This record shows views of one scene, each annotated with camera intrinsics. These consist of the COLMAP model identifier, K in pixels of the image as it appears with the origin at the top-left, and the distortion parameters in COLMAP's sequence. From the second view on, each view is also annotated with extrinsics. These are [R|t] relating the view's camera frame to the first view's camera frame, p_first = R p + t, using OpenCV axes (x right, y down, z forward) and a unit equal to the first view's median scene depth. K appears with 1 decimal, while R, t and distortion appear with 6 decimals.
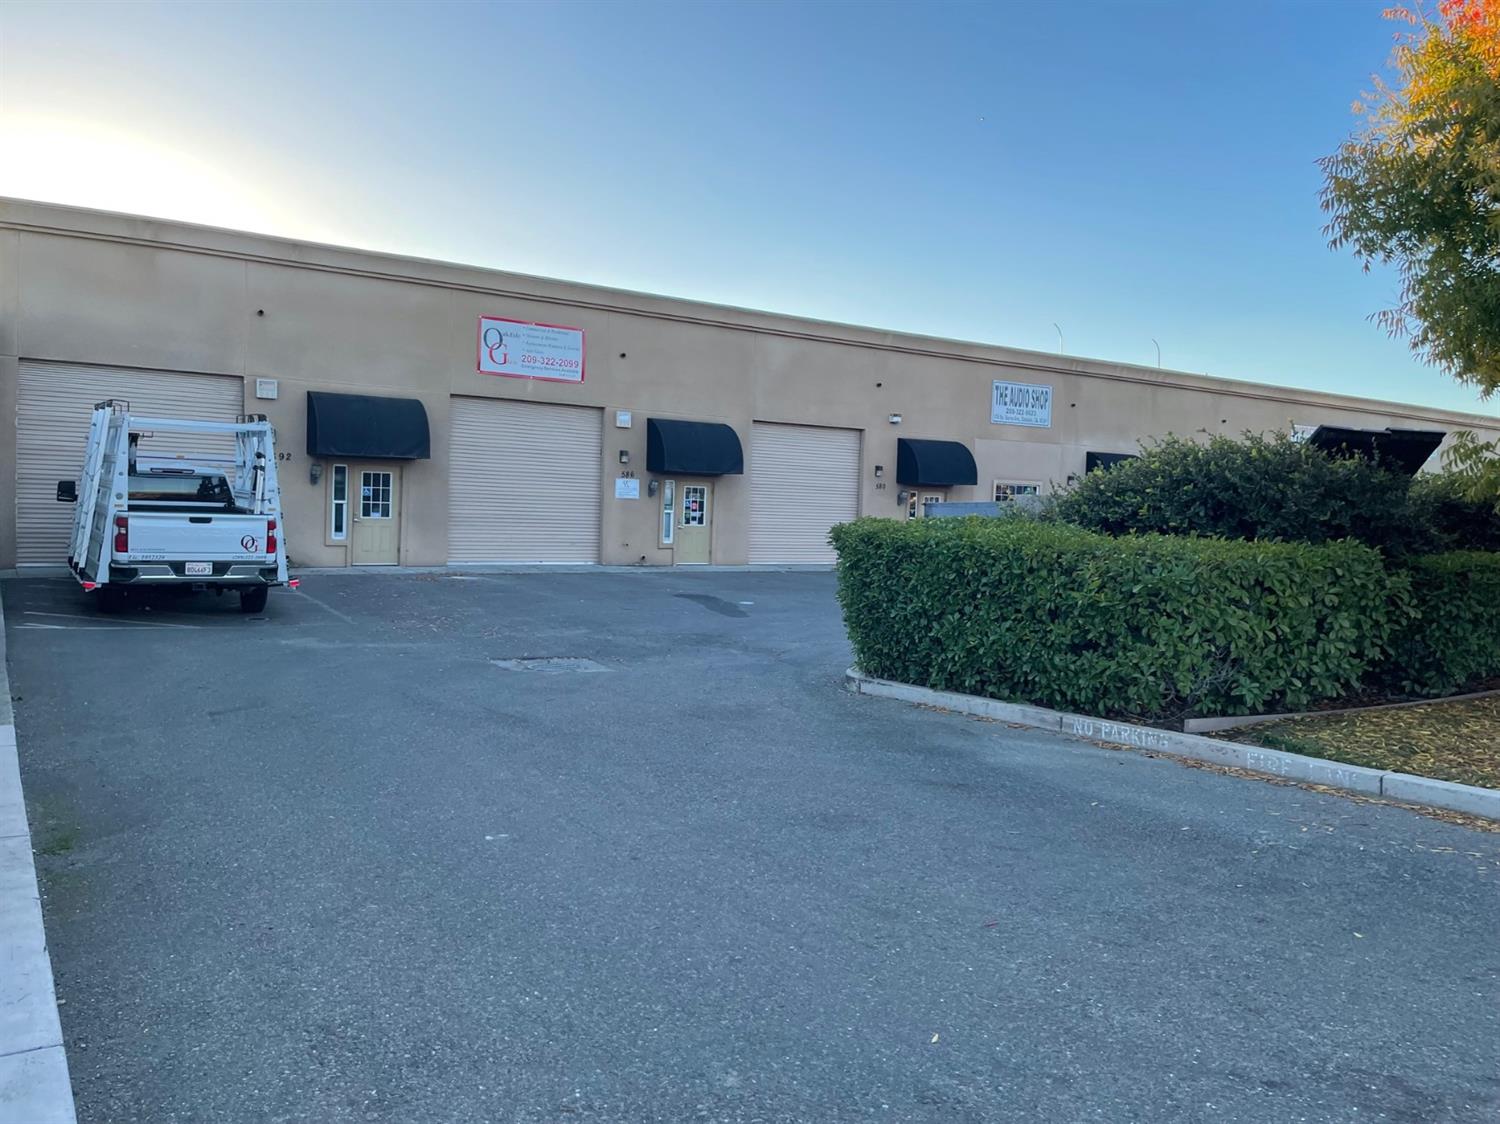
lens RADIAL K [[1128.9, 0, 765.4], [0, 1128.9, 556.8], [0, 0, 1]] dist [0.076703, -0.095009]
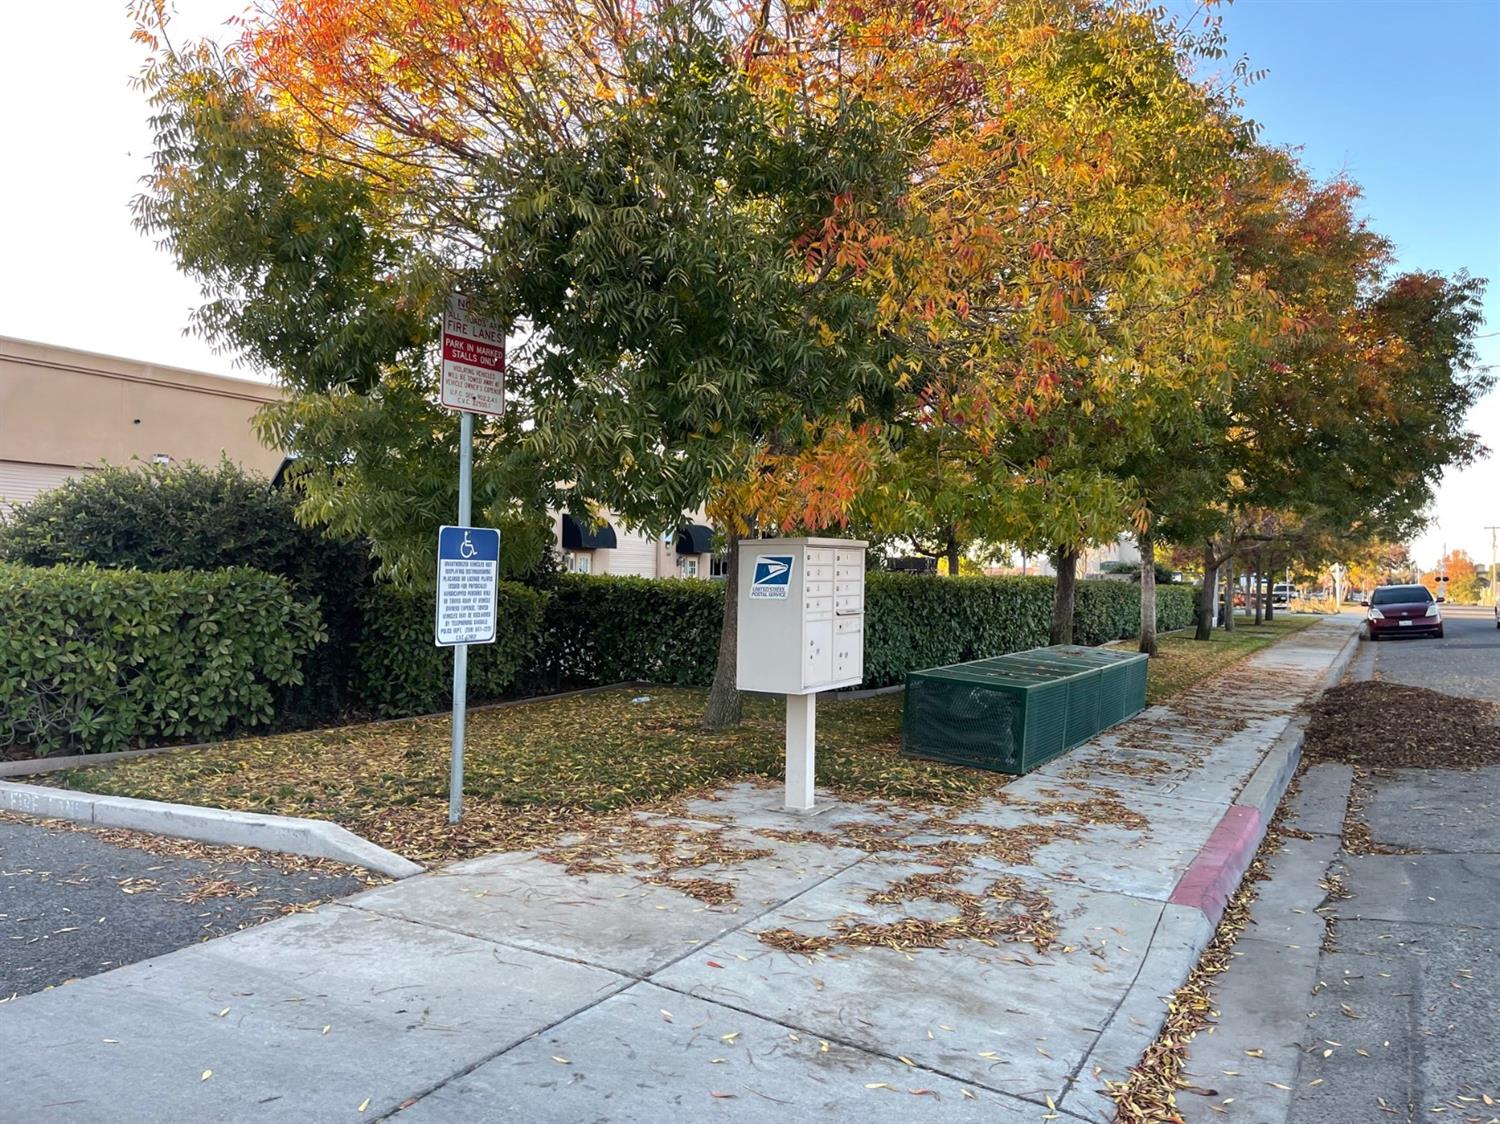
lens RADIAL K [[1128.9, 0, 765.4], [0, 1128.9, 556.8], [0, 0, 1]] dist [0.076703, -0.095009]
pose [[0.888596, -0.012629, 0.458518, 0.468337], [0.034883, 0.998587, -0.040099, 0.033140], [-0.457363, 0.051626, 0.887780, -0.103869]]
